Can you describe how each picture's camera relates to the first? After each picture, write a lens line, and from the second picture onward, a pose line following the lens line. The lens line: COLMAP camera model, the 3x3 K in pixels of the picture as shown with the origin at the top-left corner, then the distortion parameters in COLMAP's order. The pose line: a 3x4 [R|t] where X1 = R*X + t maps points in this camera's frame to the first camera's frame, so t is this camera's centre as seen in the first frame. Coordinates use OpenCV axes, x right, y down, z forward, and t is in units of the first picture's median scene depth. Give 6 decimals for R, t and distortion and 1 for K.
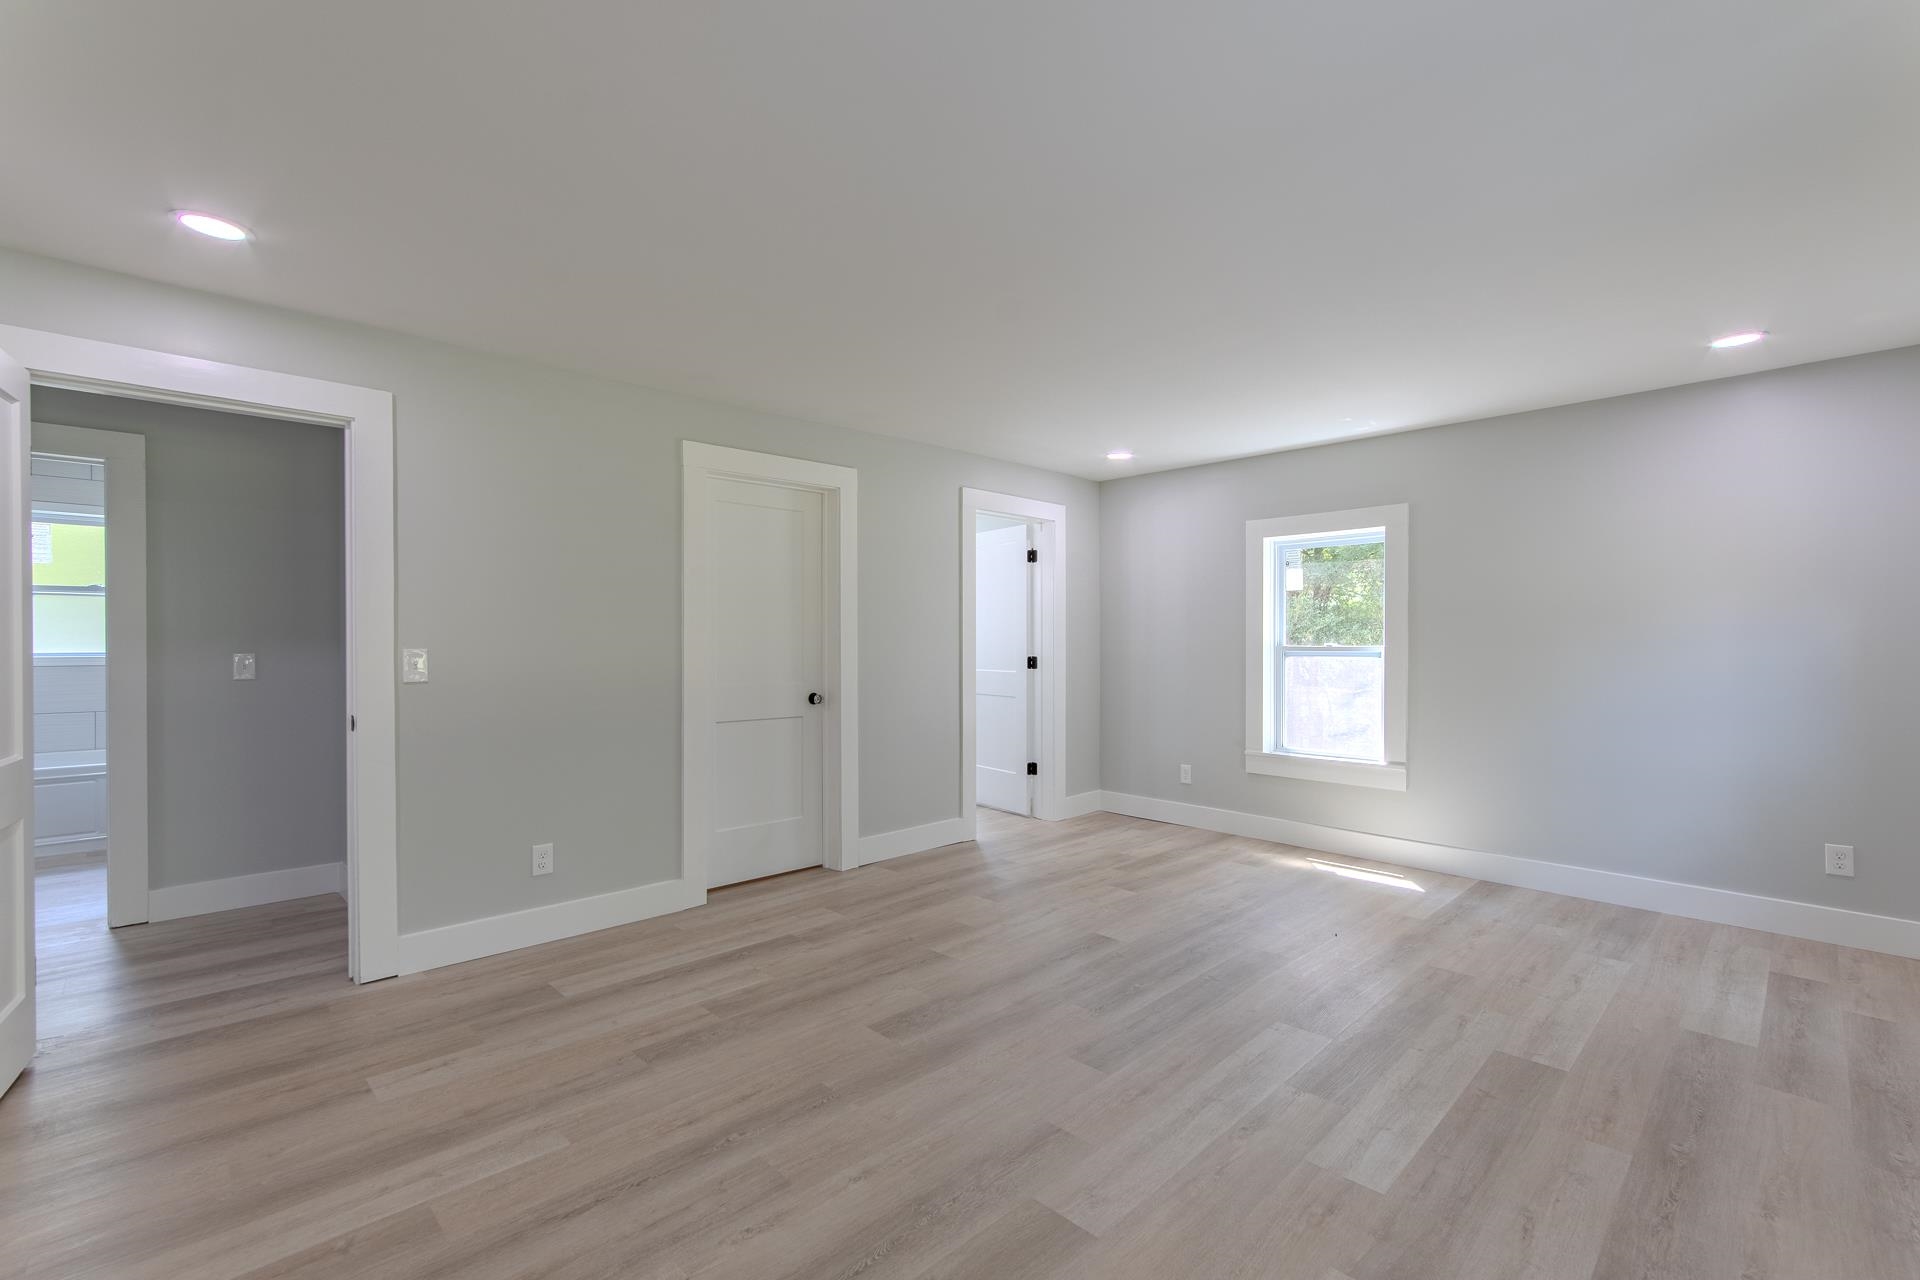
lens RADIAL K [[840.1, 0, 955.9], [0, 840.1, 650.9], [0, 0, 1]] dist [-0.000185, 0.000083]
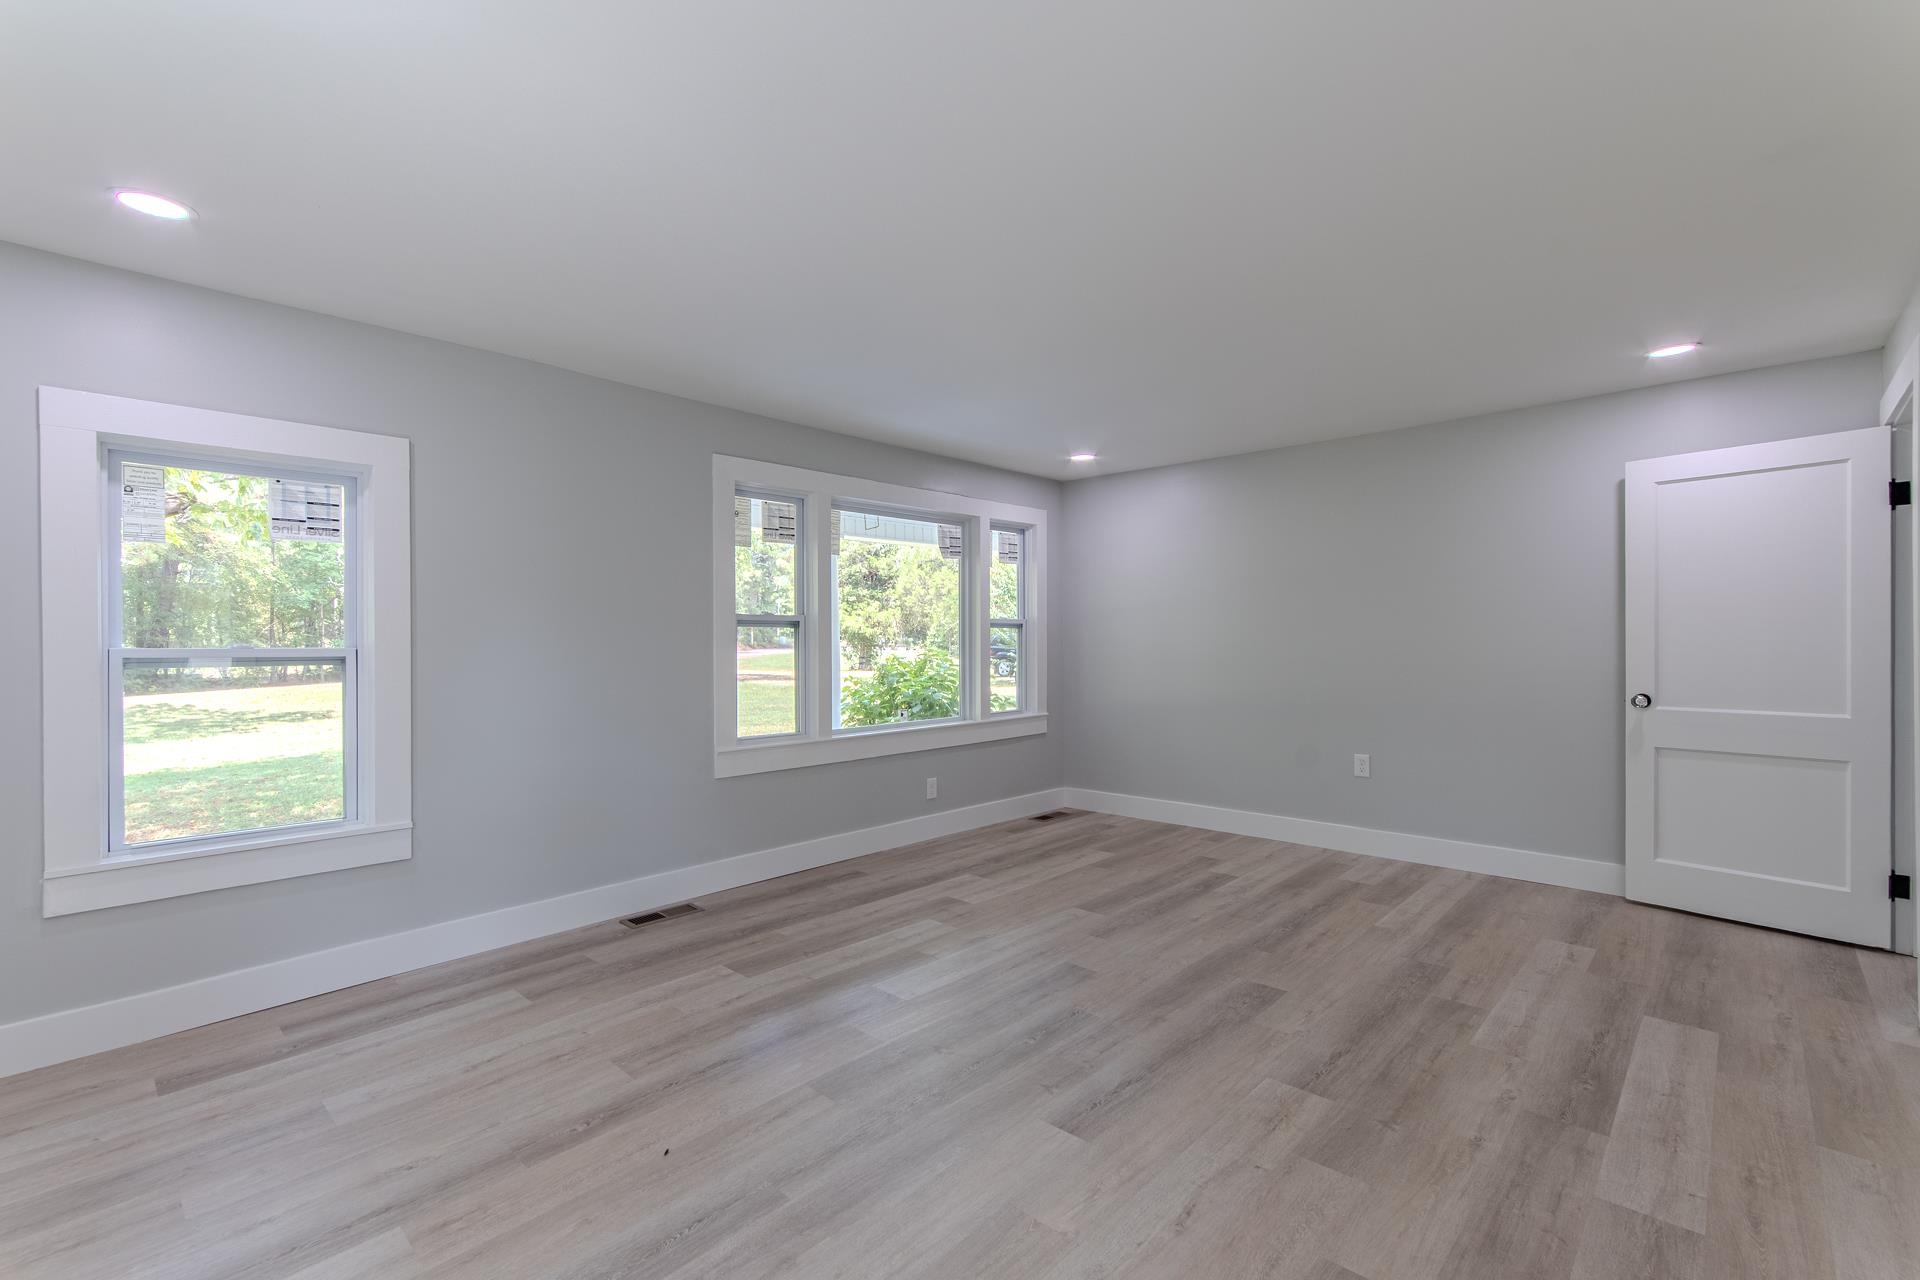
lens RADIAL K [[840.1, 0, 955.9], [0, 840.1, 650.9], [0, 0, 1]] dist [-0.000185, 0.000083]
pose [[-0.999140, 0.006799, -0.040897, 0.314049], [0.005993, 0.999786, 0.019805, -0.014599], [0.041023, 0.019543, -0.998967, 1.781379]]
